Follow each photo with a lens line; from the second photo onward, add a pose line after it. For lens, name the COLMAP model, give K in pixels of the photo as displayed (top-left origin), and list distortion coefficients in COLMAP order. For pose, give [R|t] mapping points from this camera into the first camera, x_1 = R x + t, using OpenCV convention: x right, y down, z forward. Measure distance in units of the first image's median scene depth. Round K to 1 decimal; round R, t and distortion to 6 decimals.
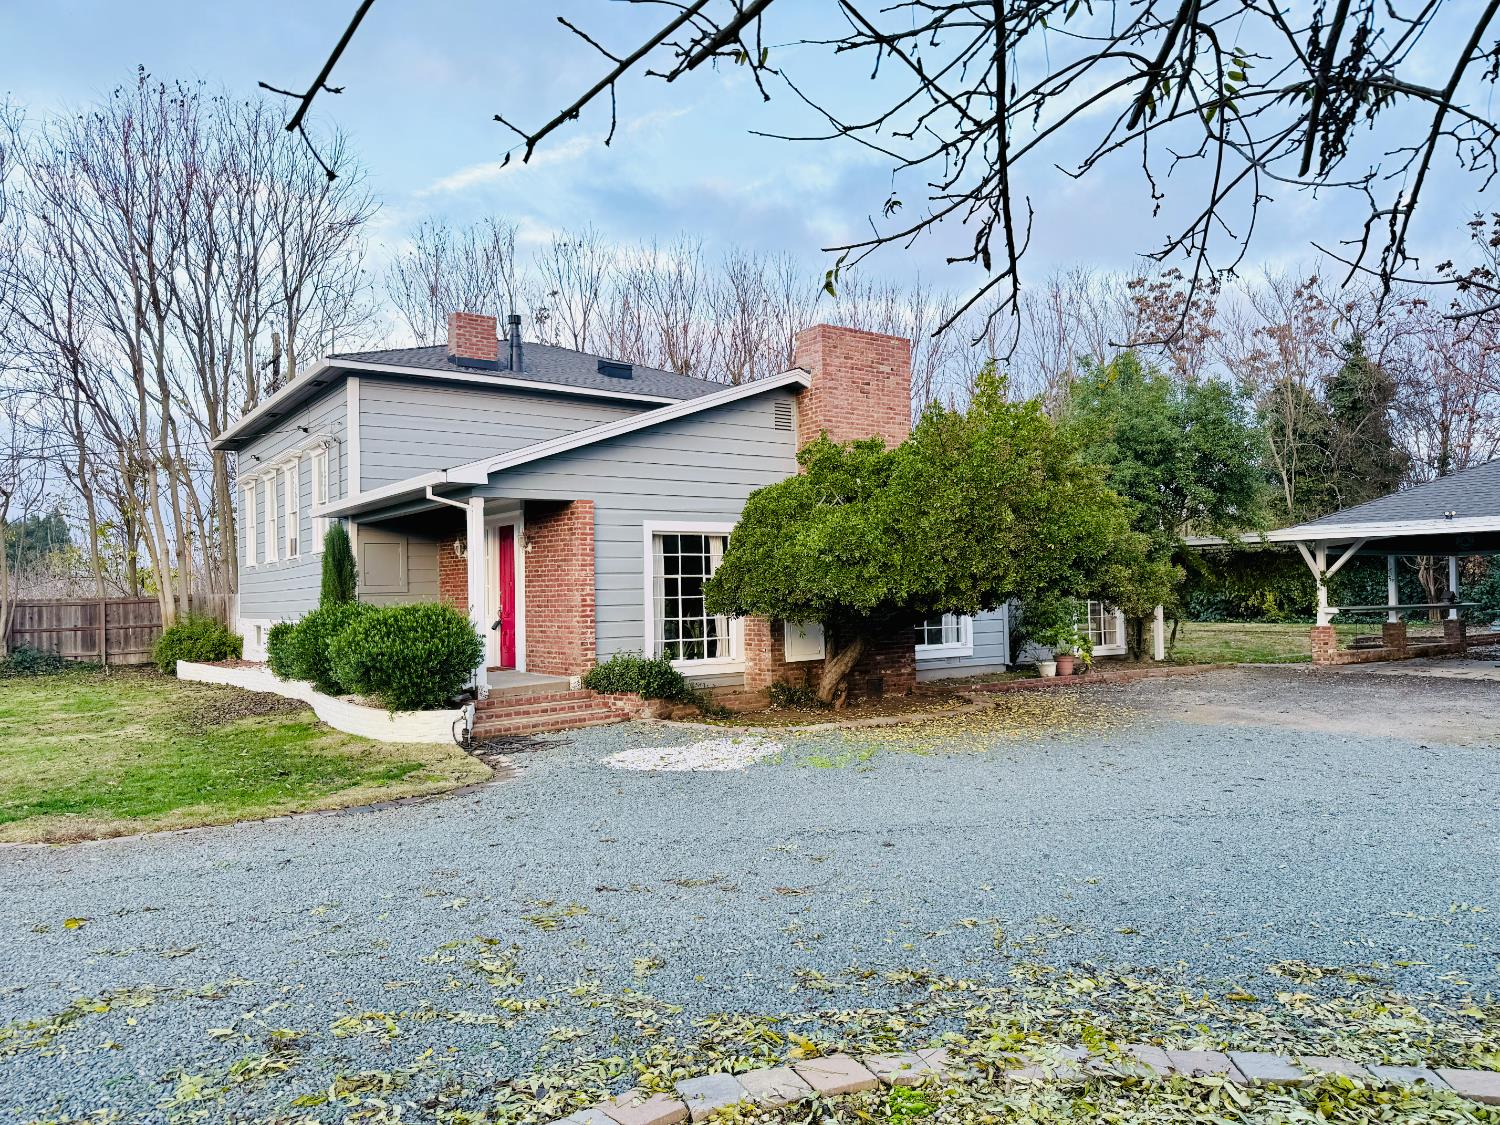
lens RADIAL K [[1034.0, 0, 761.3], [0, 1034.0, 563.4], [0, 0, 1]] dist [0.119506, -0.189632]
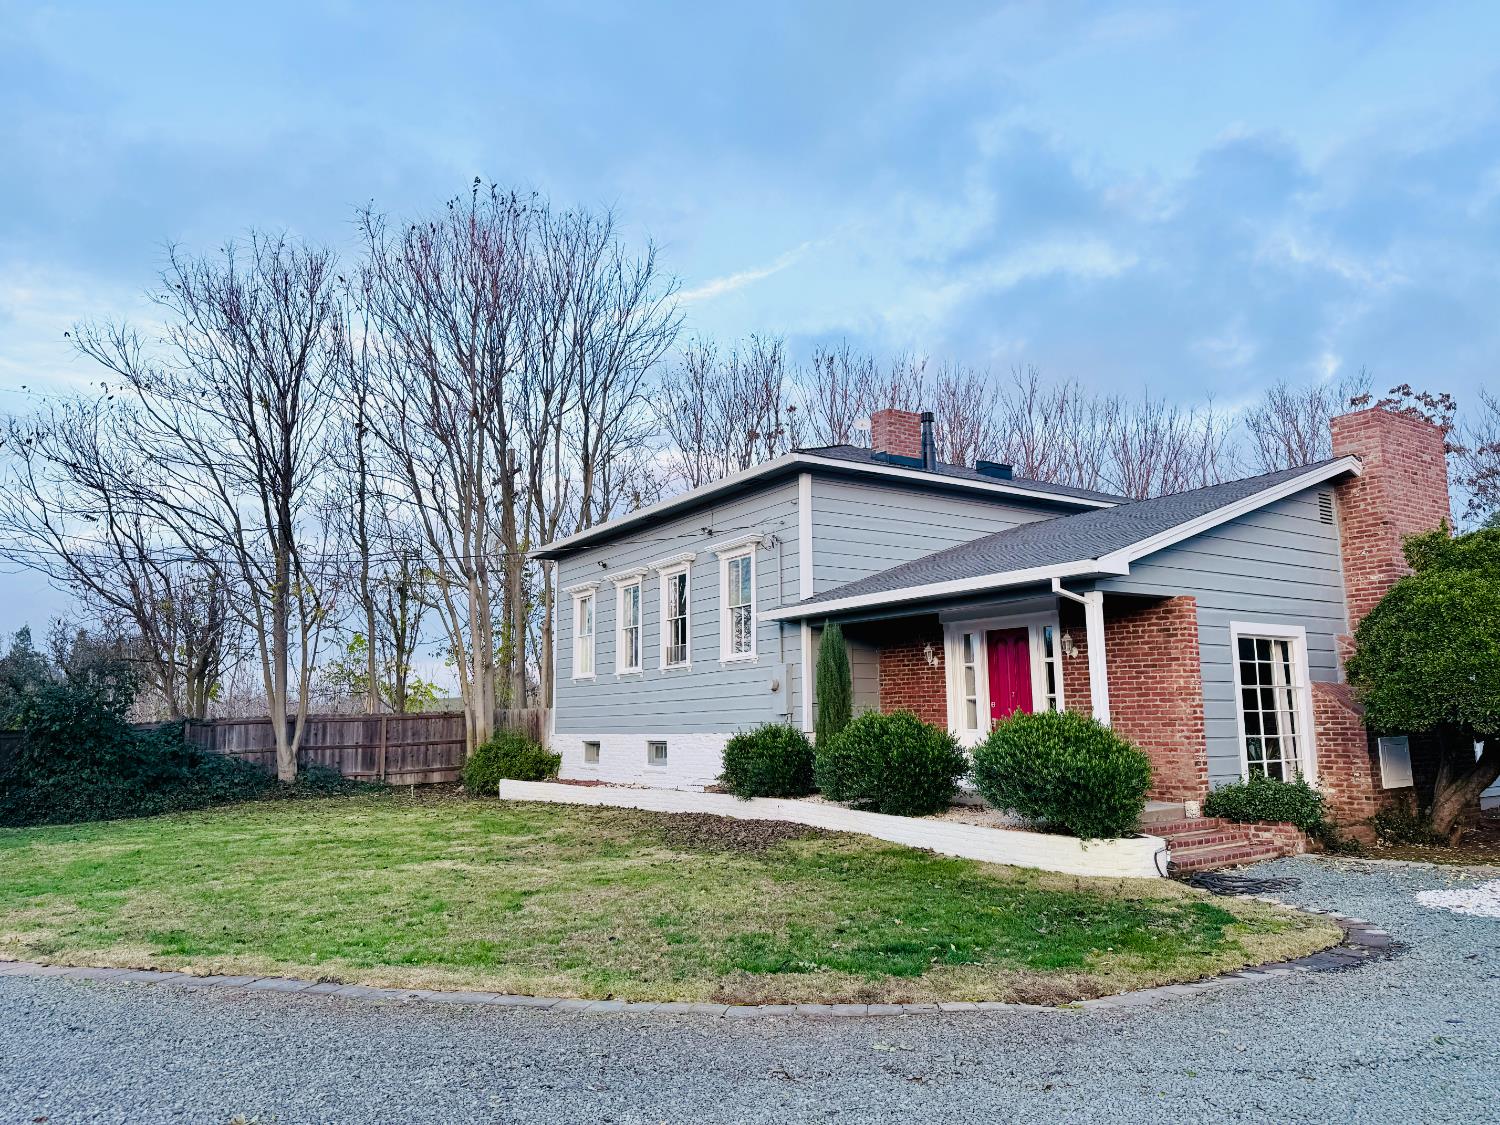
lens RADIAL K [[1034.0, 0, 761.3], [0, 1034.0, 563.4], [0, 0, 1]] dist [0.119506, -0.189632]
pose [[0.999166, 0.003238, -0.040698, -0.366516], [-0.008207, 0.992430, -0.122536, 0.017058], [0.039993, 0.122768, 0.991629, 0.075885]]
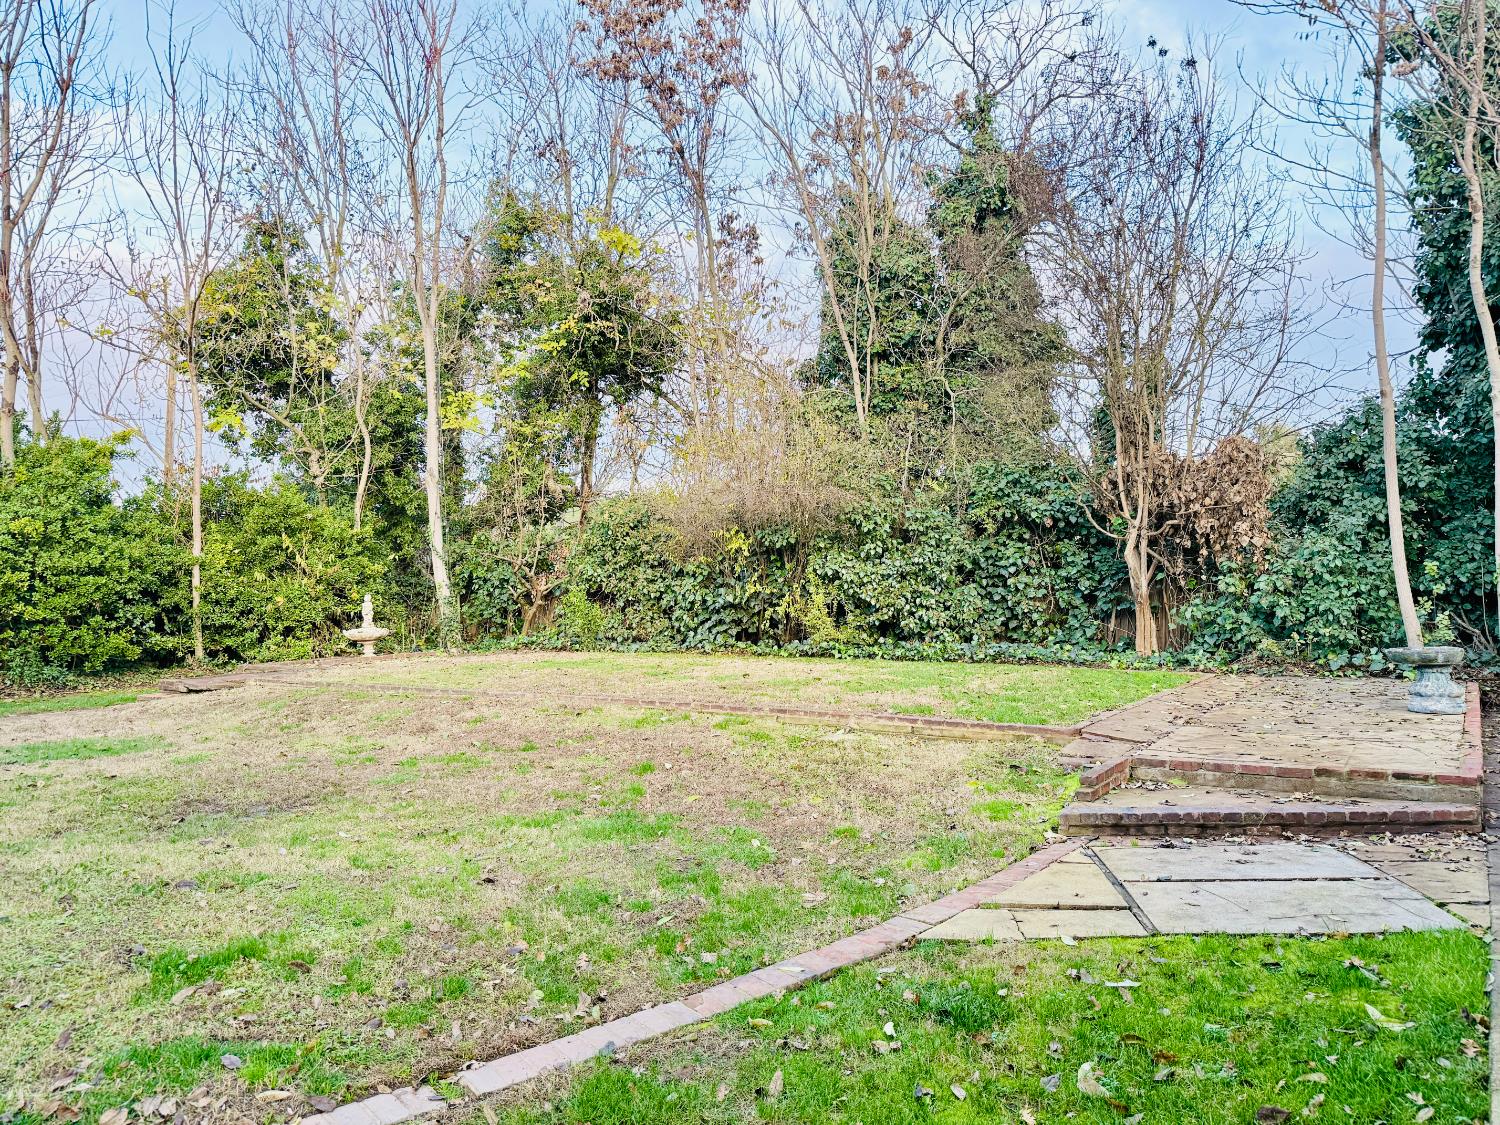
lens RADIAL K [[1034.0, 0, 761.3], [0, 1034.0, 563.4], [0, 0, 1]] dist [0.119506, -0.189632]
pose [[0.931705, 0.013996, 0.362945, 0.584171], [-0.015403, 0.999881, 0.000983, 0.033990], [-0.362888, -0.006507, 0.931810, 1.165009]]
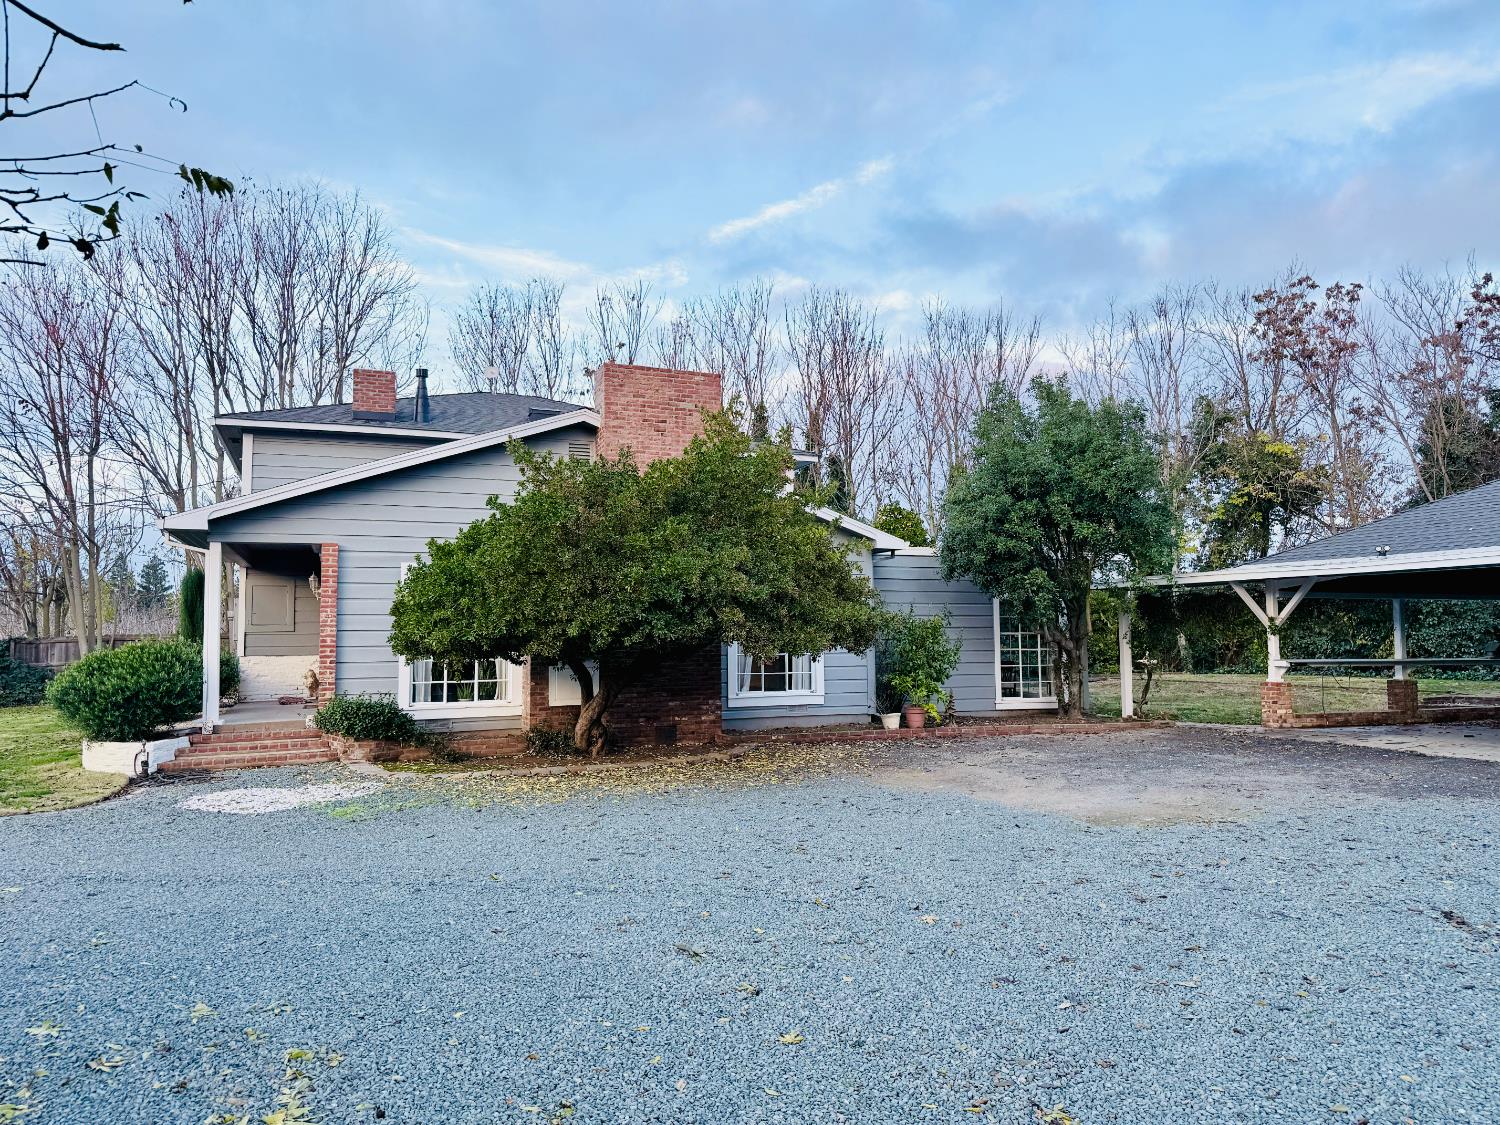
lens RADIAL K [[1034.0, 0, 761.3], [0, 1034.0, 563.4], [0, 0, 1]] dist [0.119506, -0.189632]
pose [[0.969813, -0.005954, -0.243779, 0.370592], [-0.003780, 0.999215, -0.039443, -0.001434], [0.243822, 0.039174, 0.969028, 0.071934]]
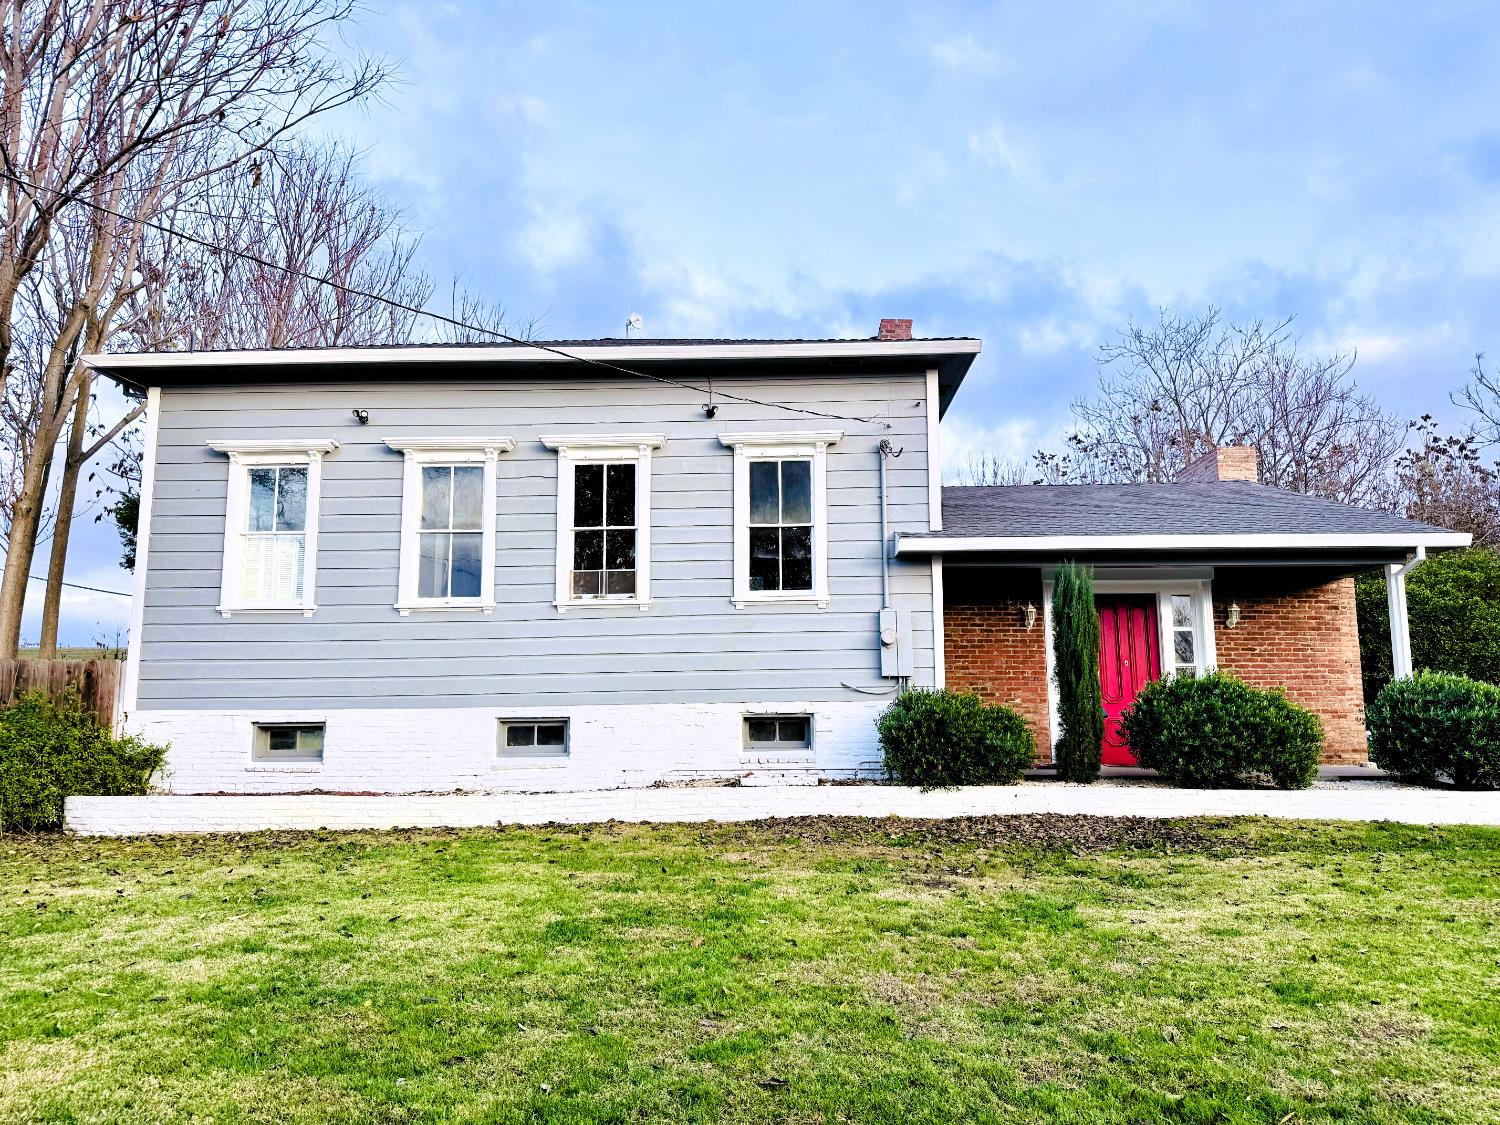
lens RADIAL K [[973.7, 0, 750.0], [0, 973.7, 562.5], [0, 0, 1]] dist [0.001004, 0.055424]
pose [[0.649913, 0.131962, 0.748465, -0.909316], [-0.031063, 0.988600, -0.147327, 0.056876], [-0.759374, 0.072500, 0.646603, 0.614127]]
